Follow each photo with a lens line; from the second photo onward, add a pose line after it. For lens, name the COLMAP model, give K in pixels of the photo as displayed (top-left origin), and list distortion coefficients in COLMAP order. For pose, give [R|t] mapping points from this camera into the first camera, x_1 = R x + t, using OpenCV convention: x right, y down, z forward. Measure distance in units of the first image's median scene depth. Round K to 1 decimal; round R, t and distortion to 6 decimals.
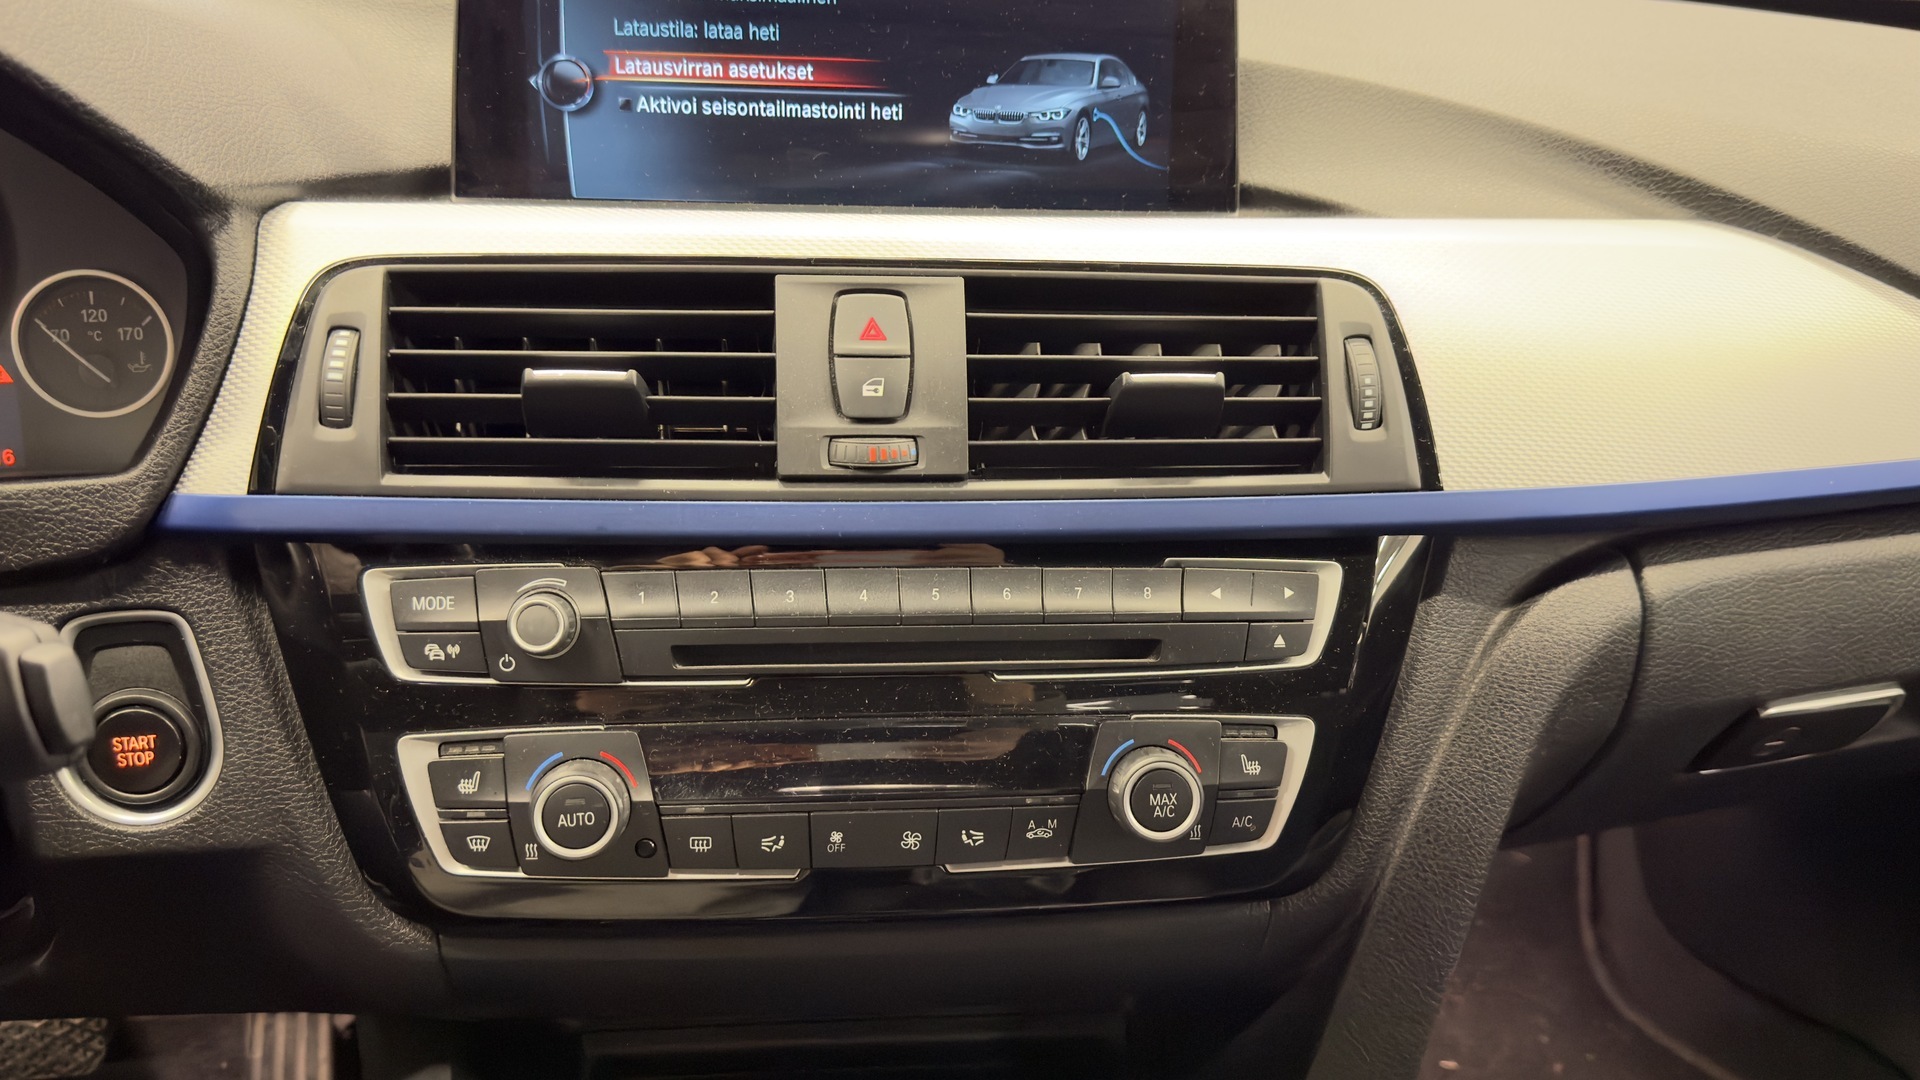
lens RADIAL K [[1558.7, 0, 962.8], [0, 1558.7, 555.2], [0, 0, 1]] dist [0.133047, -0.289019]
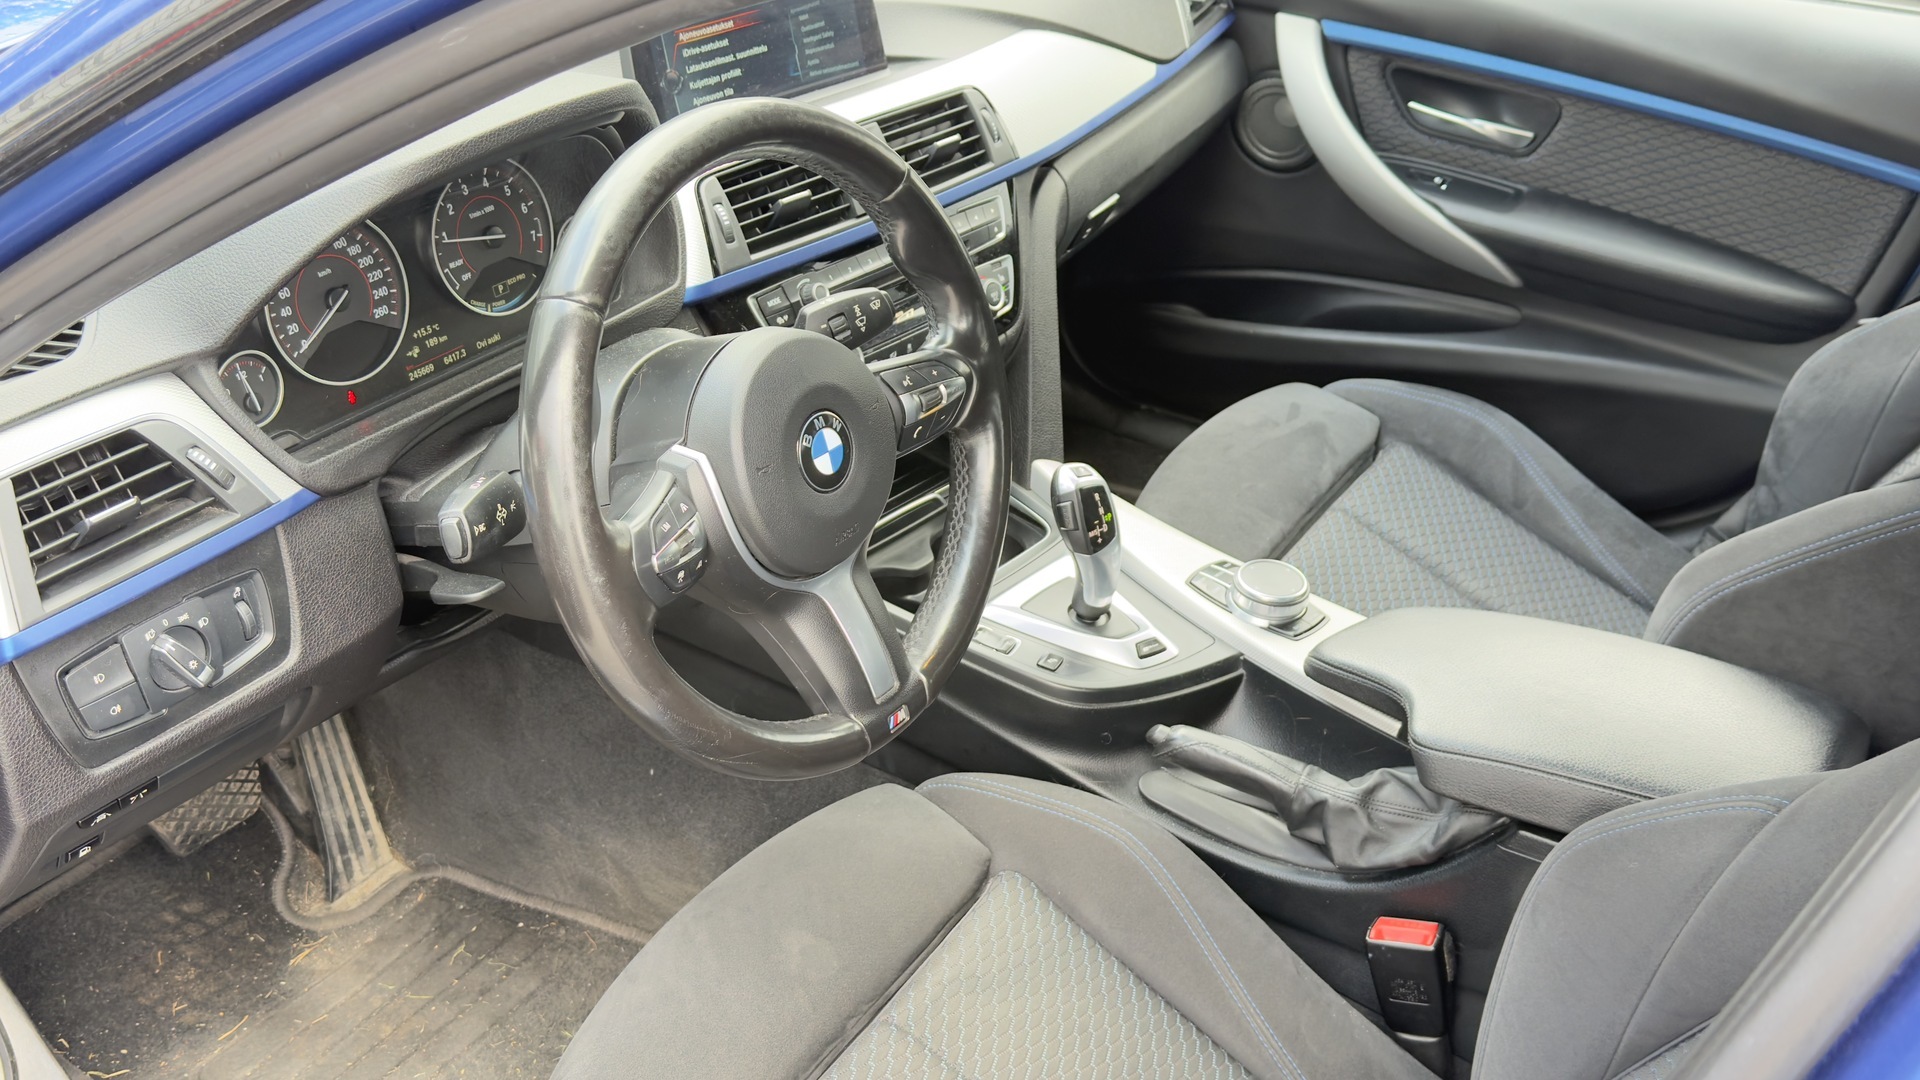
lens RADIAL K [[1850.2, 0, 960.0], [0, 1850.2, 540.0], [0, 0, 1]] dist [0.147831, -0.487684]
pose [[0.713802, -0.376067, 0.590814, -1.947170], [0.299295, 0.926487, 0.228133, -0.197099], [-0.633174, 0.013986, 0.773883, -1.424803]]
